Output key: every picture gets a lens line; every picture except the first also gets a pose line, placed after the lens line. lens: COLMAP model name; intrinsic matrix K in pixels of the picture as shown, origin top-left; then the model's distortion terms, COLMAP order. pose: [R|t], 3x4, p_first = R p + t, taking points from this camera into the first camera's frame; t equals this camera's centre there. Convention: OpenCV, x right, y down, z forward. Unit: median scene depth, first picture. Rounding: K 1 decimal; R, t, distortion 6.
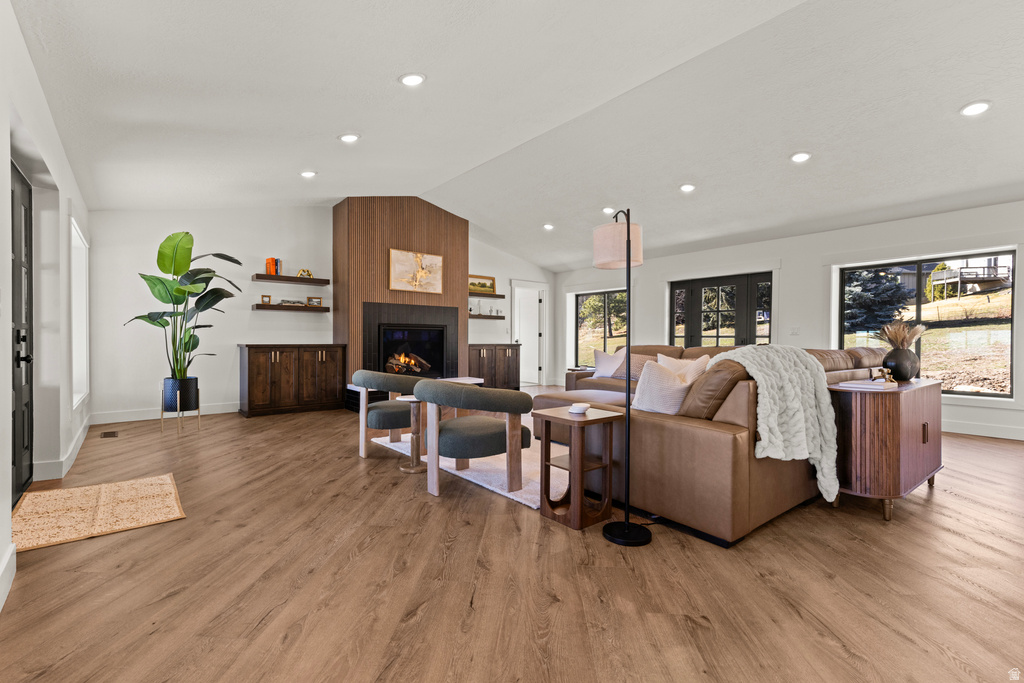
lens RADIAL K [[463.8, 0, 519.4], [0, 463.8, 343.2], [0, 0, 1]] dist [0.002063, 0.000117]
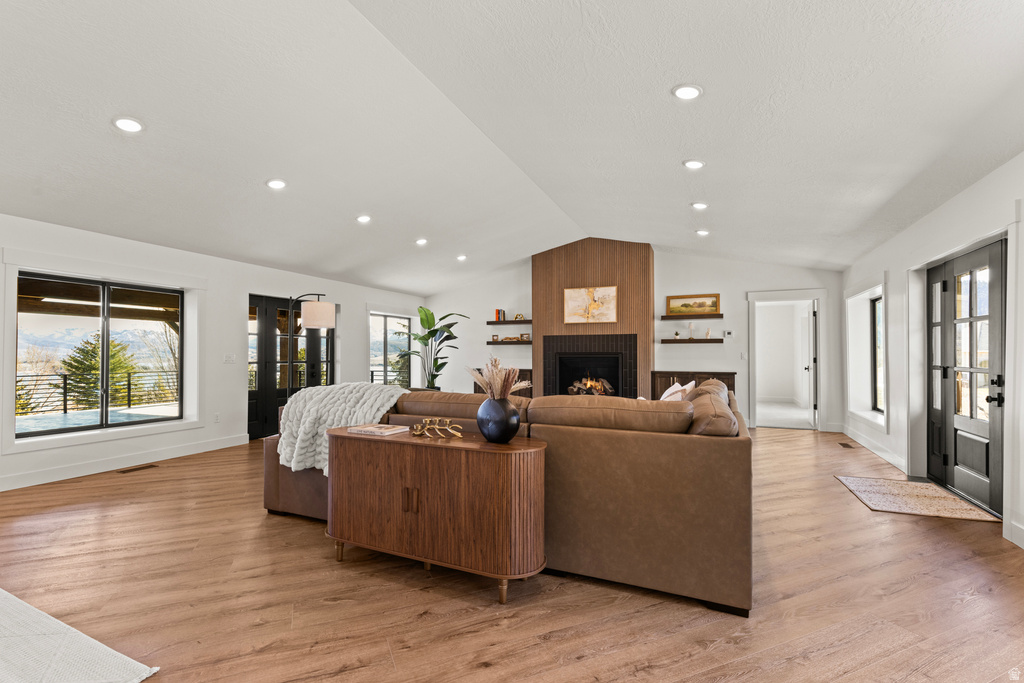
lens RADIAL K [[466.5, 0, 510.3], [0, 466.5, 352.4], [0, 0, 1]] dist [0.002988, 0.000370]
pose [[0.424508, -0.008354, -0.905386, 0.735258], [-0.005304, 0.999917, -0.011713, -0.027888], [0.905409, 0.009774, 0.424428, 0.374028]]
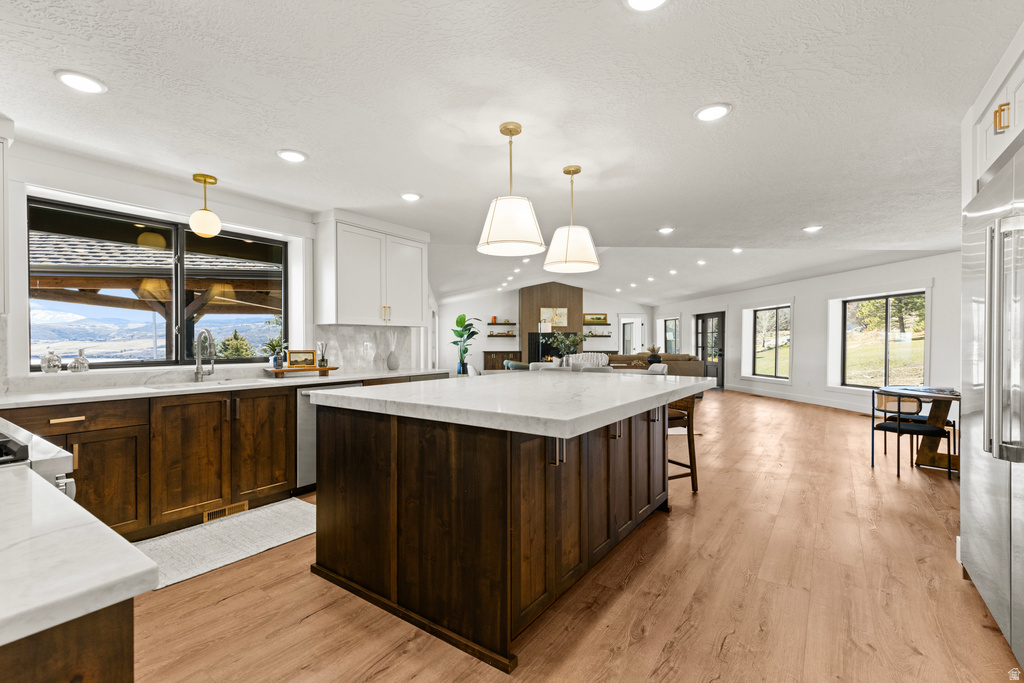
lens RADIAL K [[479.7, 0, 513.8], [0, 479.7, 339.1], [0, 0, 1]] dist [0.004234, 0.000346]
pose [[0.840254, -0.008509, -0.542126, 0.847742], [-0.000278, 0.999870, -0.016125, -0.018099], [0.542193, 0.013700, 0.840142, -0.978629]]
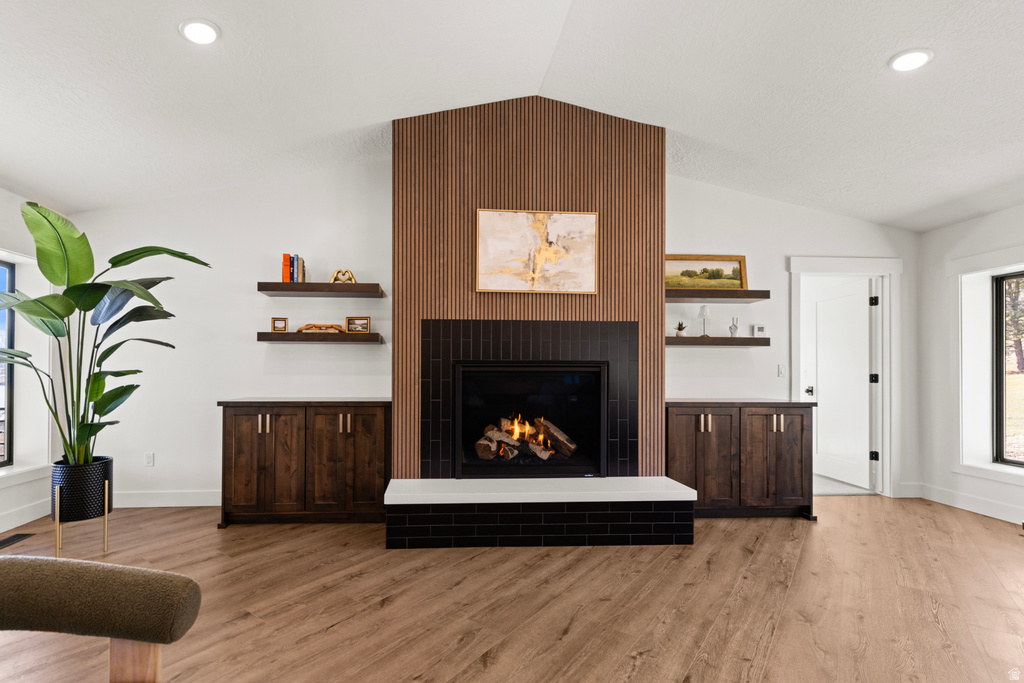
lens RADIAL K [[477.7, 0, 464.8], [0, 477.7, 367.3], [0, 0, 1]] dist [0.008927, 0.000313]
pose [[0.793291, -0.006567, -0.608807, 0.020847], [-0.005830, 0.999814, -0.018381, -0.025728], [0.608815, 0.018130, 0.793105, 0.590150]]
